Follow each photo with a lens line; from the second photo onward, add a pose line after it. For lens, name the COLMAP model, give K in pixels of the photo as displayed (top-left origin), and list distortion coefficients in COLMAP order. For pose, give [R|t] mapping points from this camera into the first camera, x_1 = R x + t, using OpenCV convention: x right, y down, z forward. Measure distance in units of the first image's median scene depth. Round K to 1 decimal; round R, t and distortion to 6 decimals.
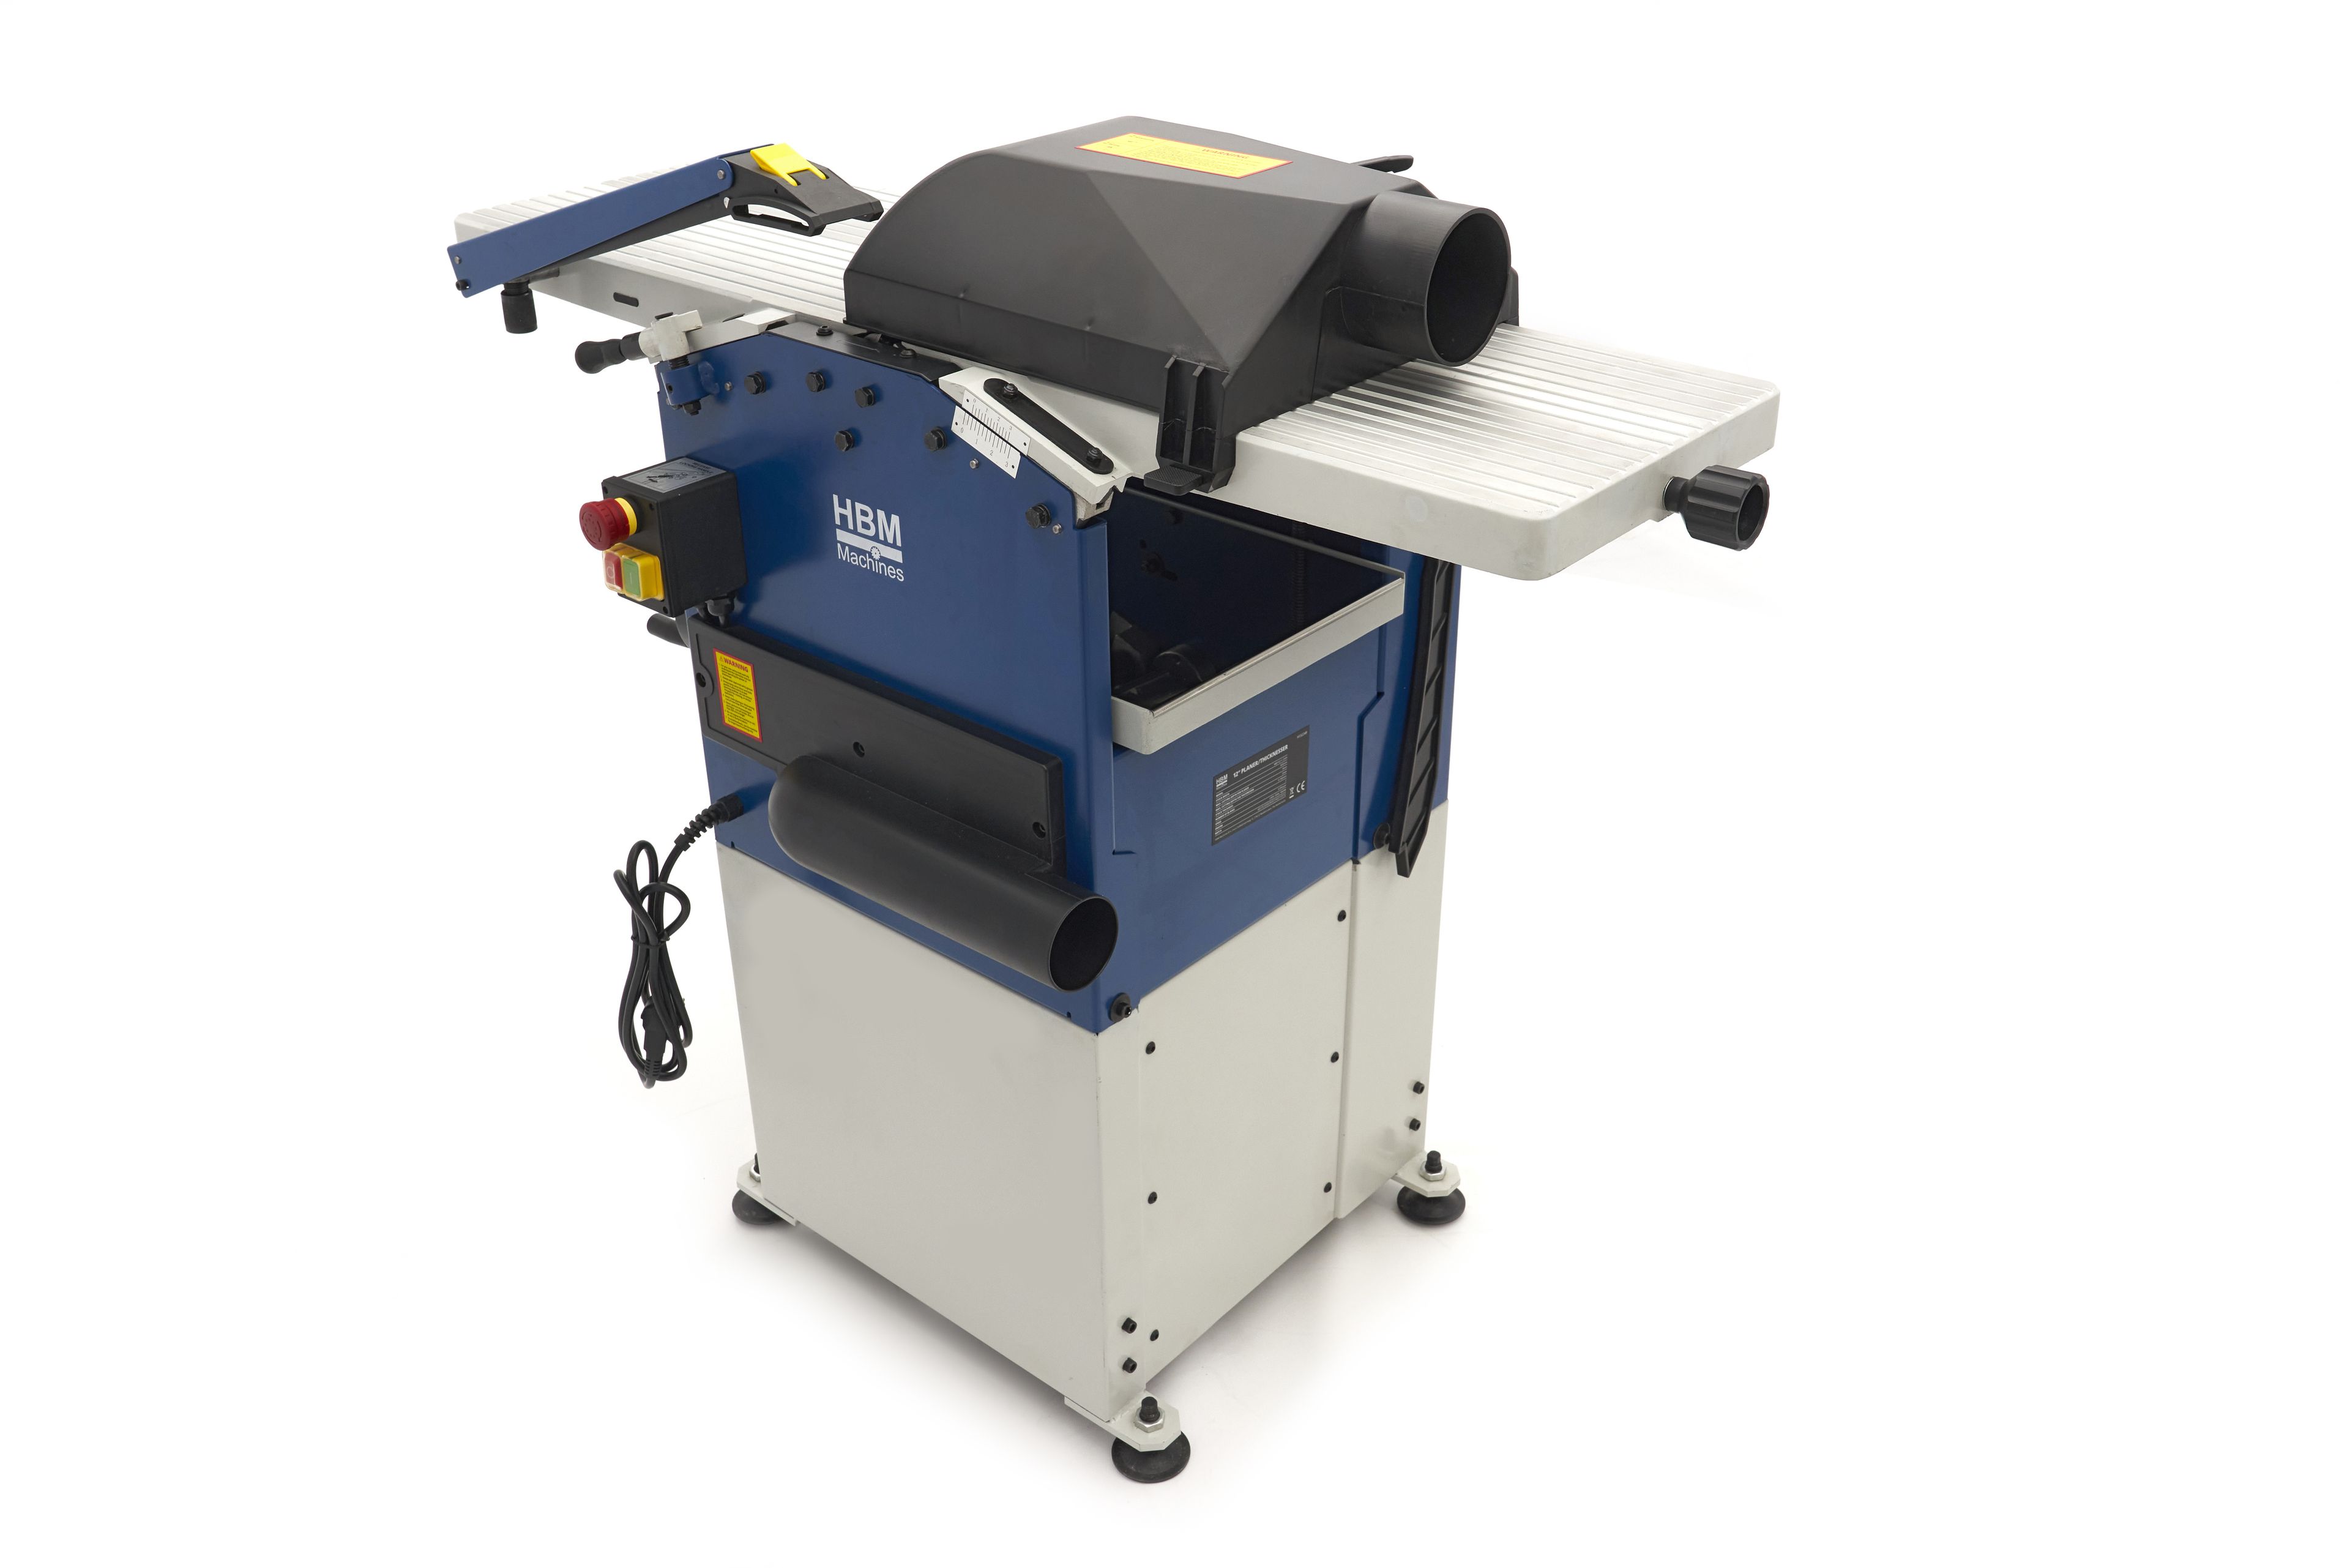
lens RADIAL K [[2130.0, 0, 1175.0], [0, 2130.0, 784.0], [0, 0, 1]] dist [-0.016976, -0.003559]
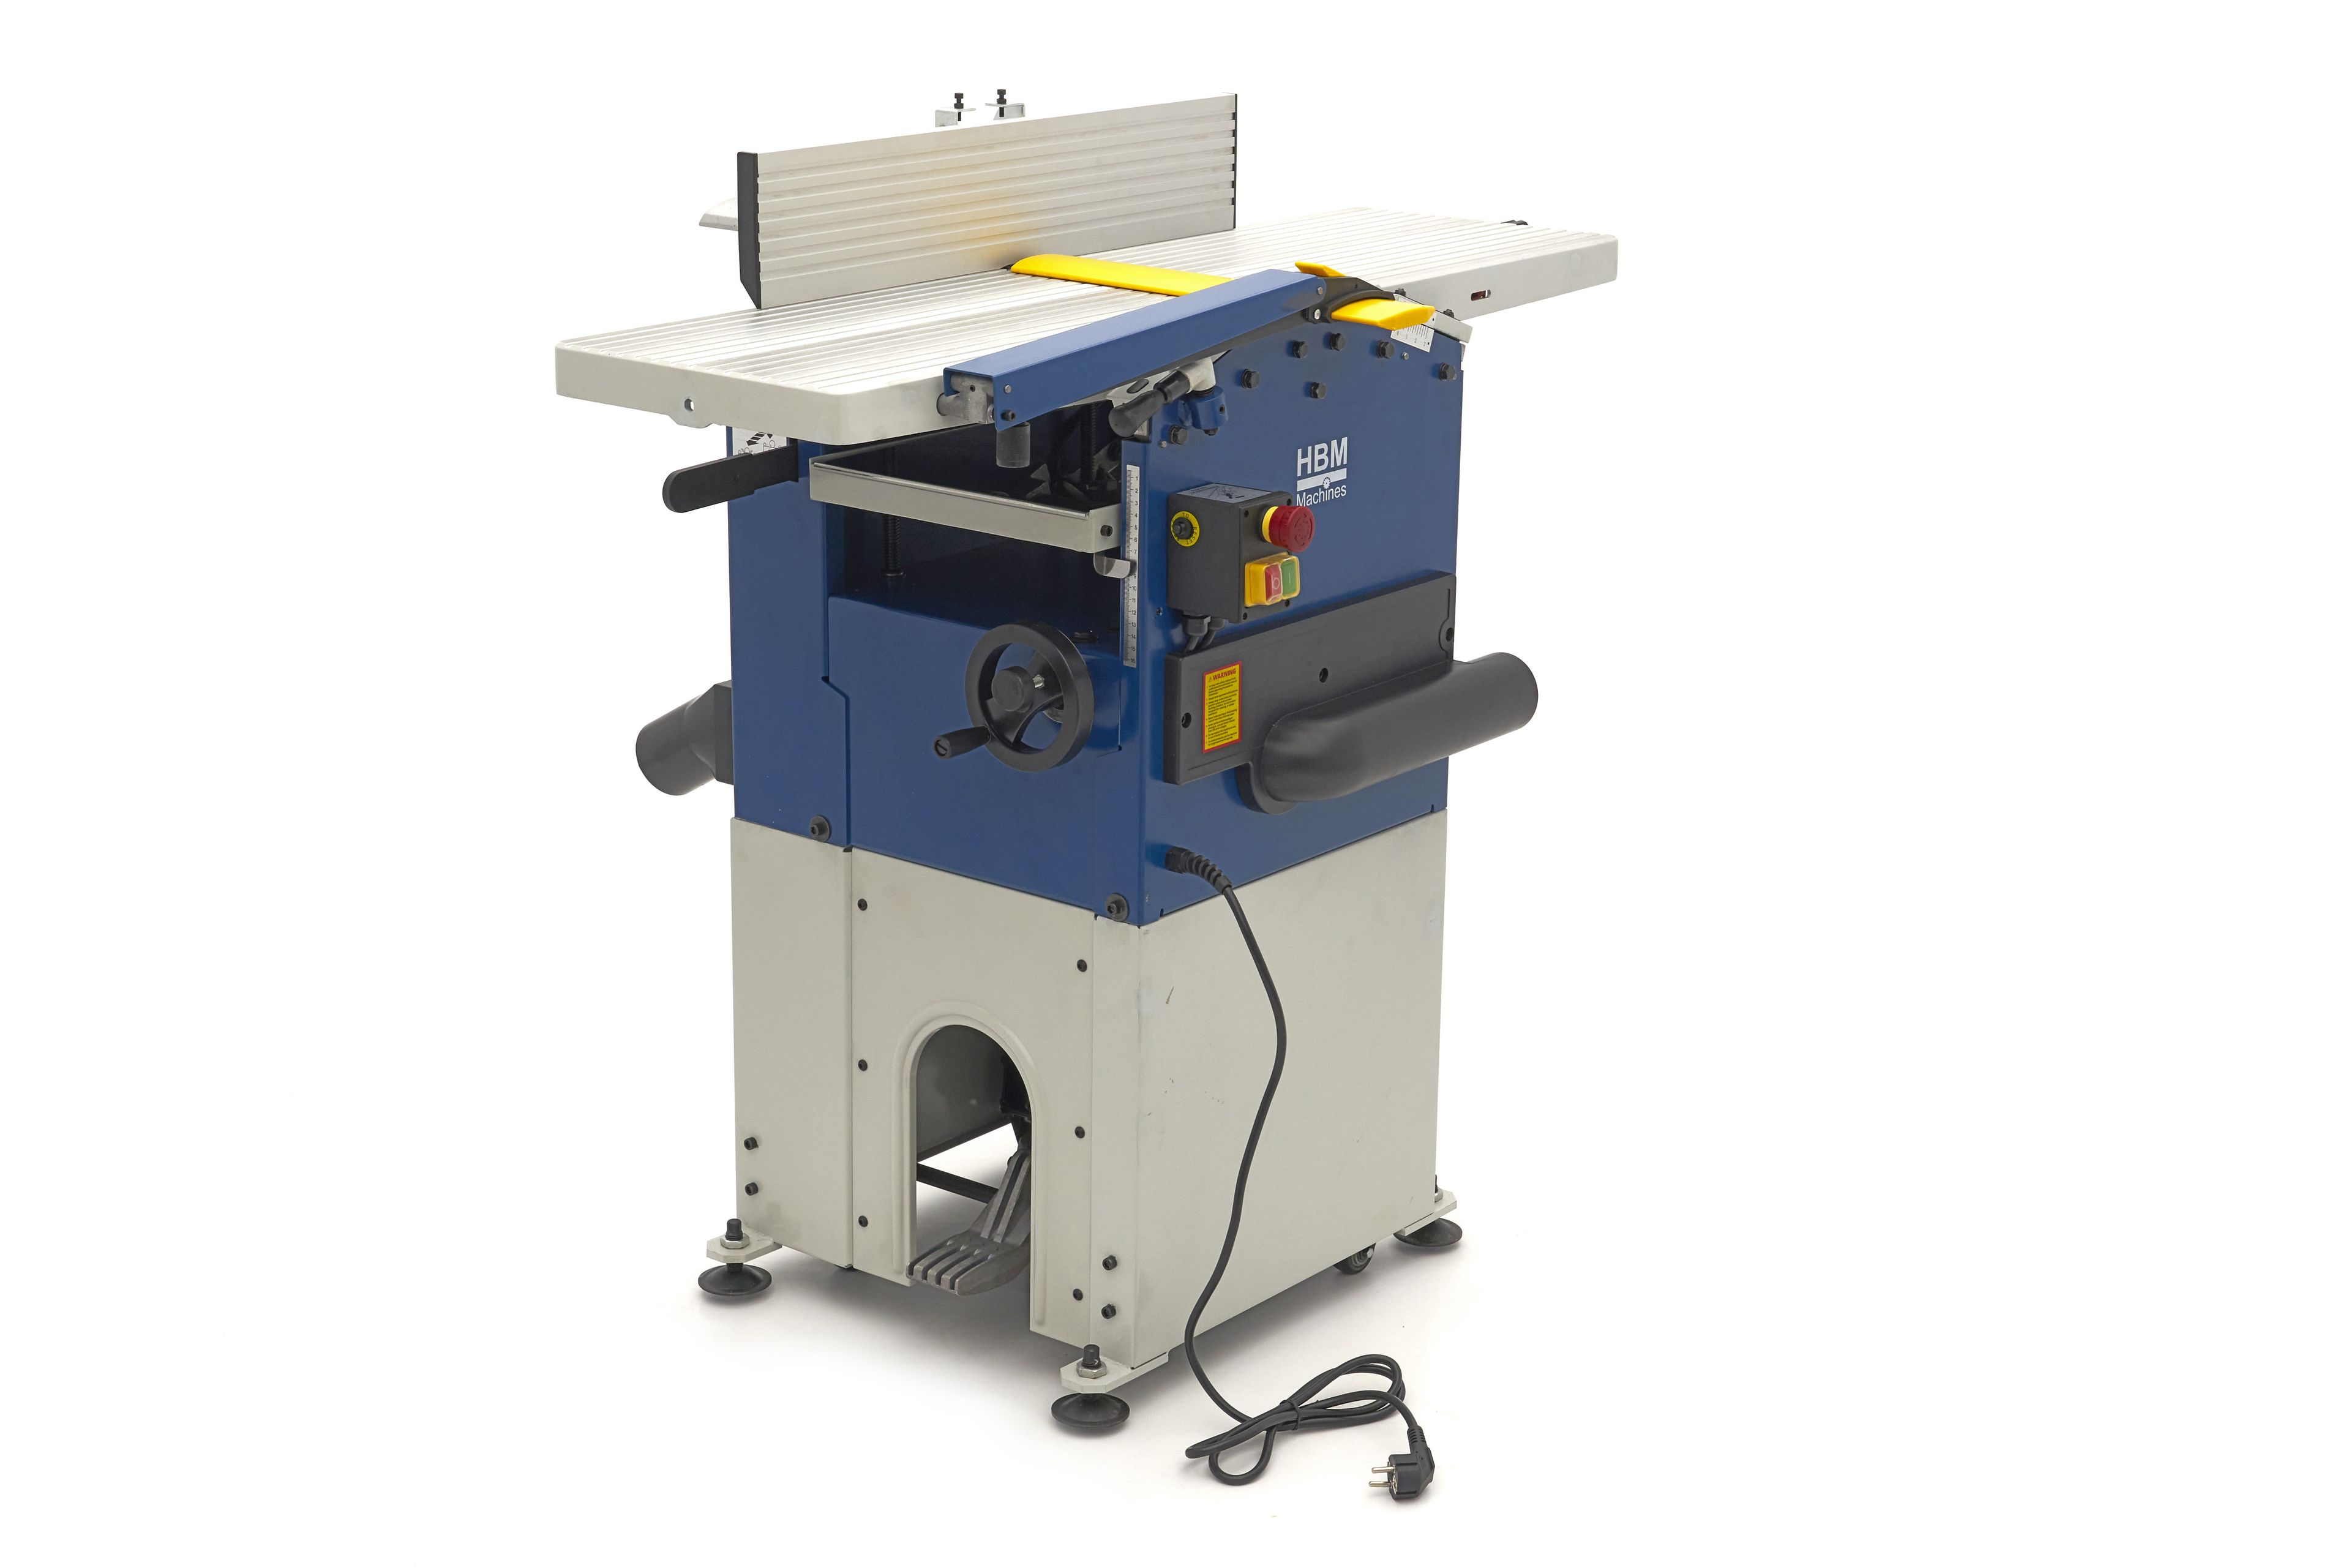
lens RADIAL K [[3673.4, 0, 1175.5], [0, 3673.4, 784.0], [0, 0, 1]] dist [-0.013213, 0.002662]
pose [[-0.041346, -0.277481, 0.959841, -2.094565], [0.471227, 0.841694, 0.263624, -0.534378], [-0.881043, 0.463202, 0.095956, 0.949622]]
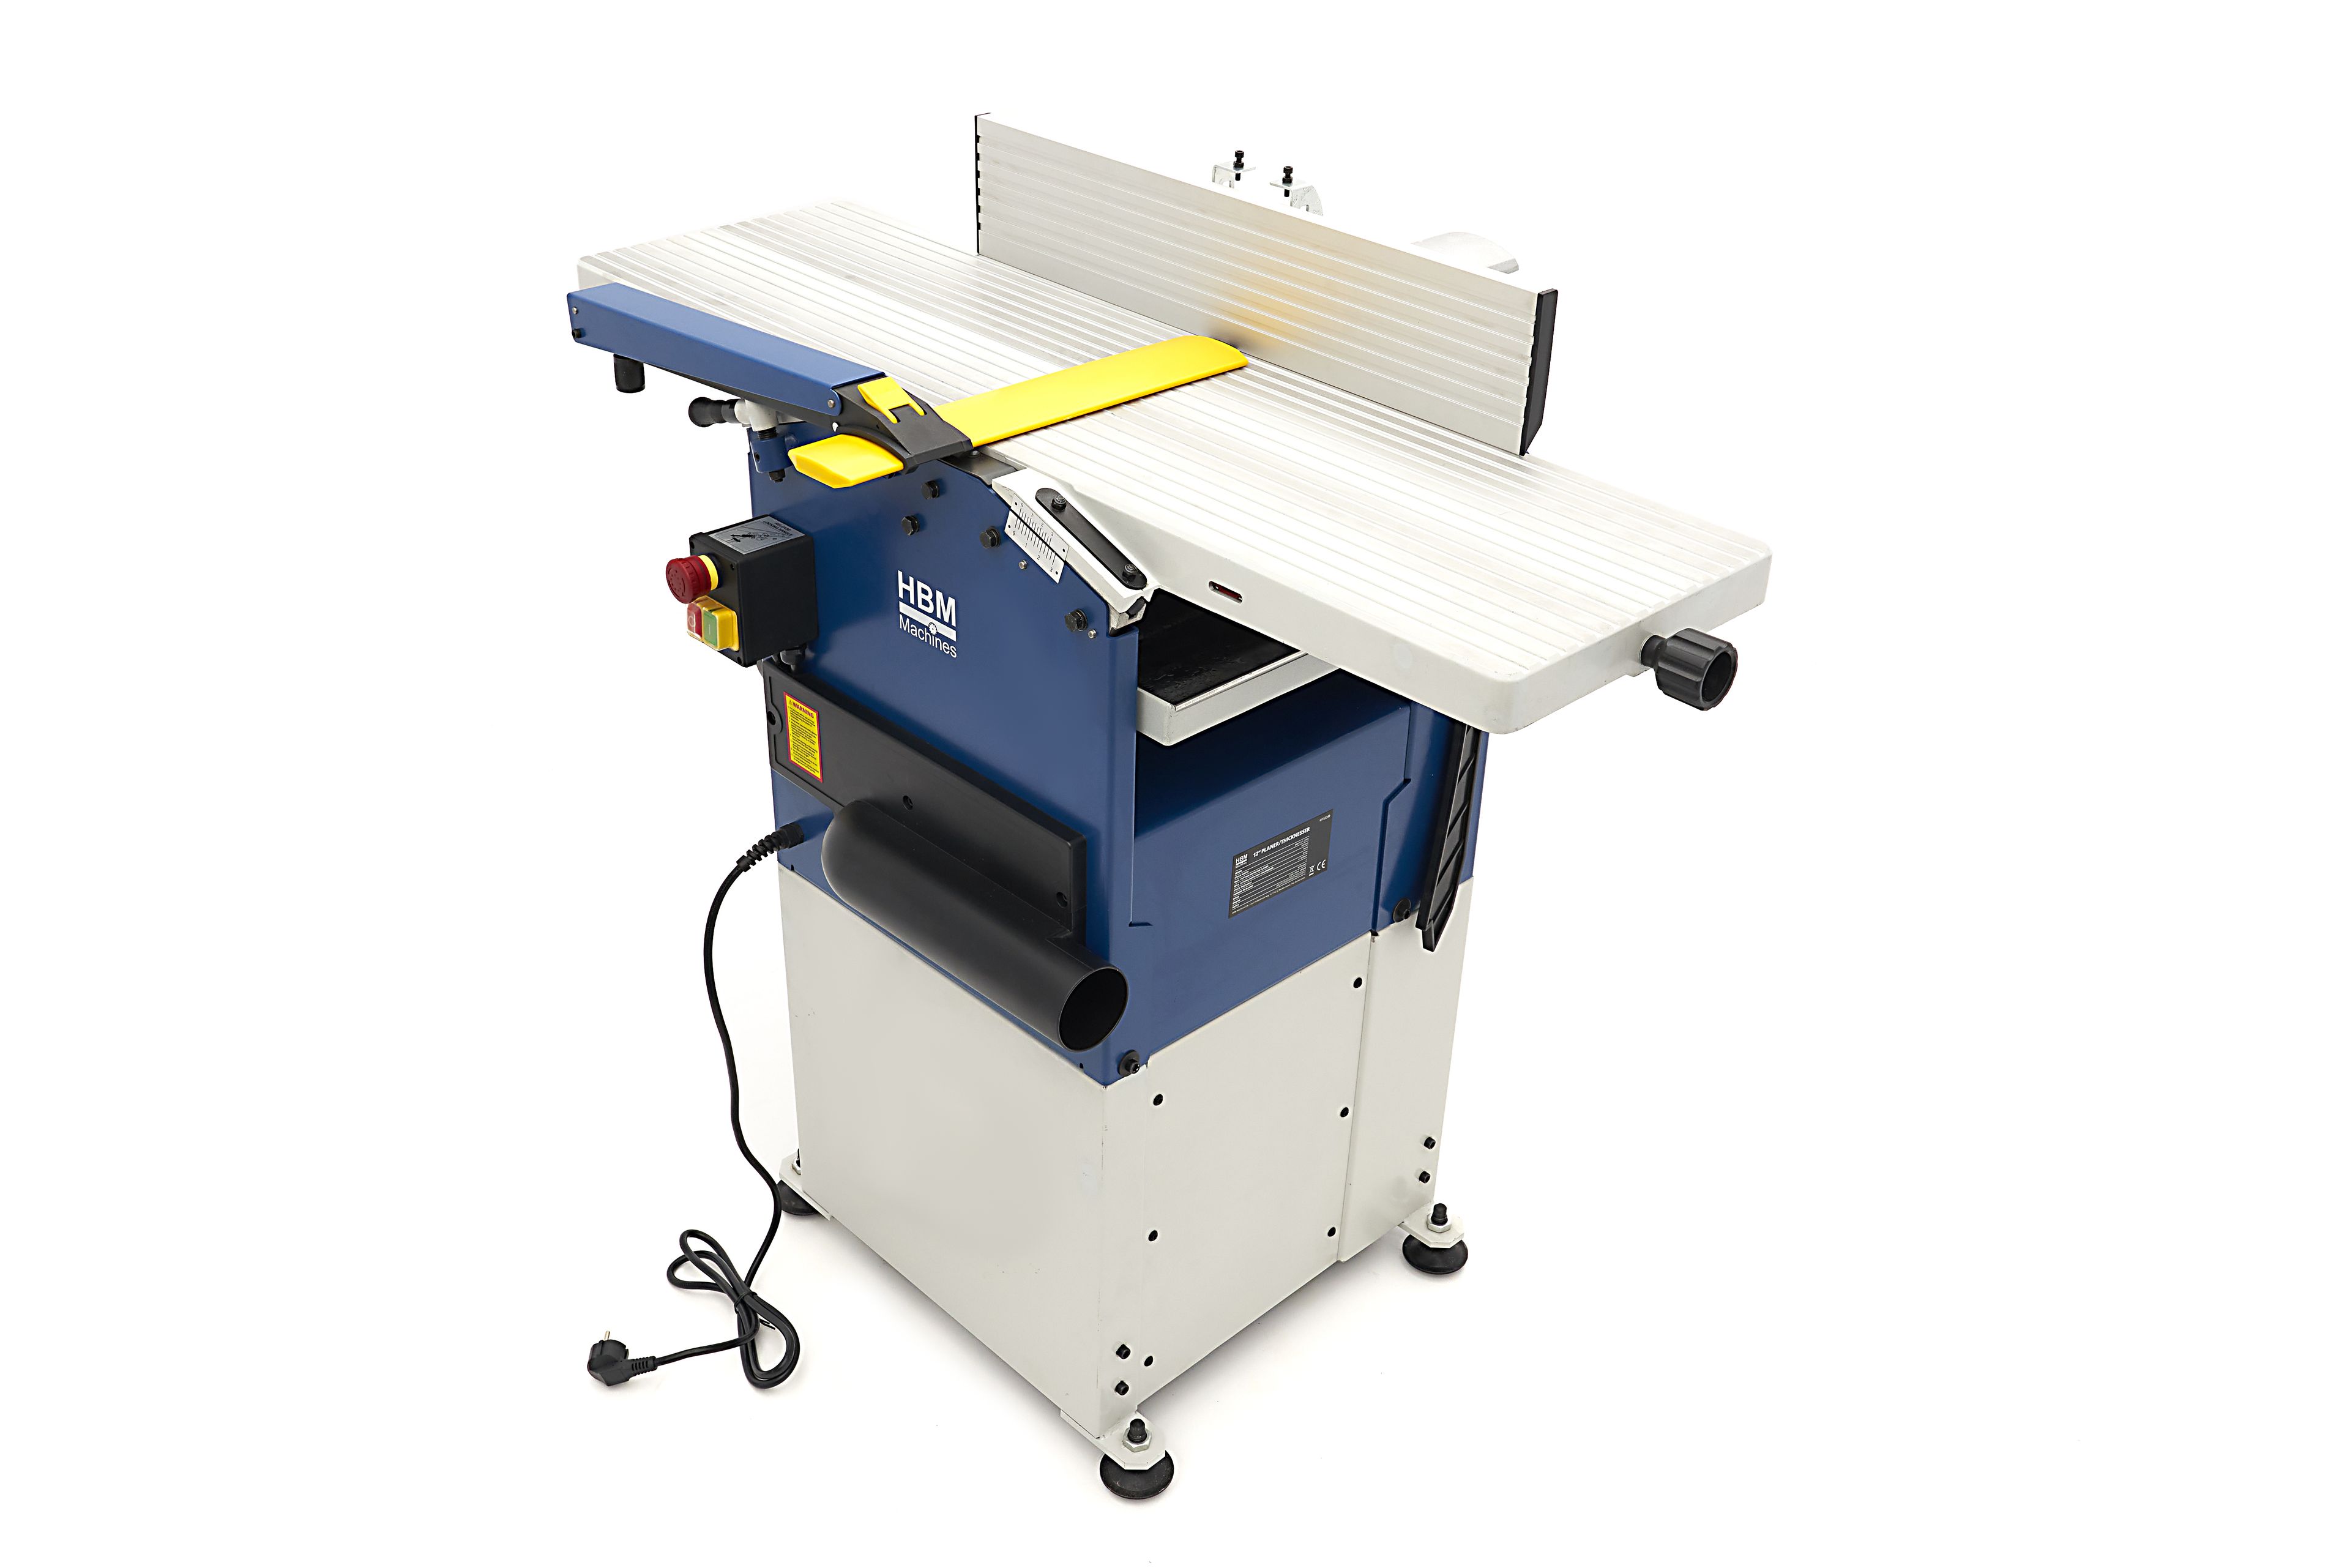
lens RADIAL K [[2228.2, 0, 1175.0], [0, 2228.2, 784.0], [0, 0, 1]] dist [0.001983, 0.001392]
pose [[0.994957, 0.079906, -0.060630, 0.055553], [-0.078066, 0.996430, 0.032136, -0.075420], [0.062981, -0.027241, 0.997643, -0.118599]]
